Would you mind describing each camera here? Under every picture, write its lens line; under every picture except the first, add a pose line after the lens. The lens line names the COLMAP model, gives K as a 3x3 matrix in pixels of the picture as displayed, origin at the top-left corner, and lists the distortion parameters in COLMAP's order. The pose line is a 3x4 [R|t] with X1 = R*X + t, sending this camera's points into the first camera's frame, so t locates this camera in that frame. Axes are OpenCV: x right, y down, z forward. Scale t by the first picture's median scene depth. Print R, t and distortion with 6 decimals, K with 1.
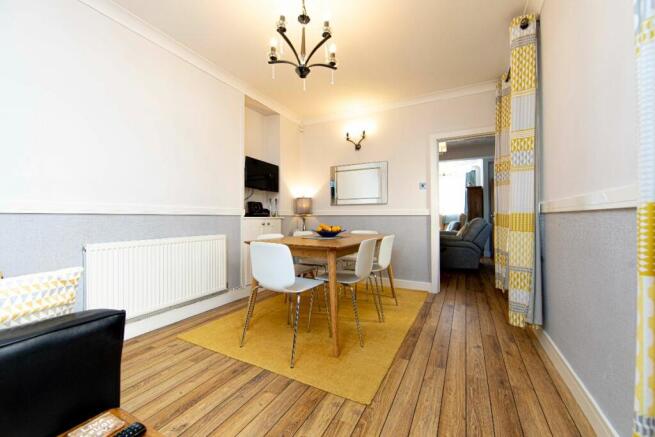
lens RADIAL K [[266.7, 0, 329.8], [0, 266.7, 214.3], [0, 0, 1]] dist [-0.002042, 0.000108]
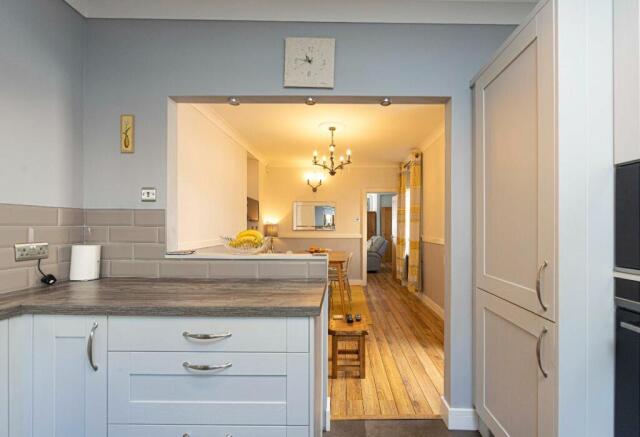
lens RADIAL K [[280.9, 0, 347.2], [0, 280.9, 227.2], [0, 0, 1]] dist [-0.001985, -0.000041]
pose [[0.882376, 0.002230, 0.470540, -0.515564], [-0.010584, 0.999830, 0.015110, -0.089050], [-0.470426, -0.018313, 0.882249, -0.468798]]
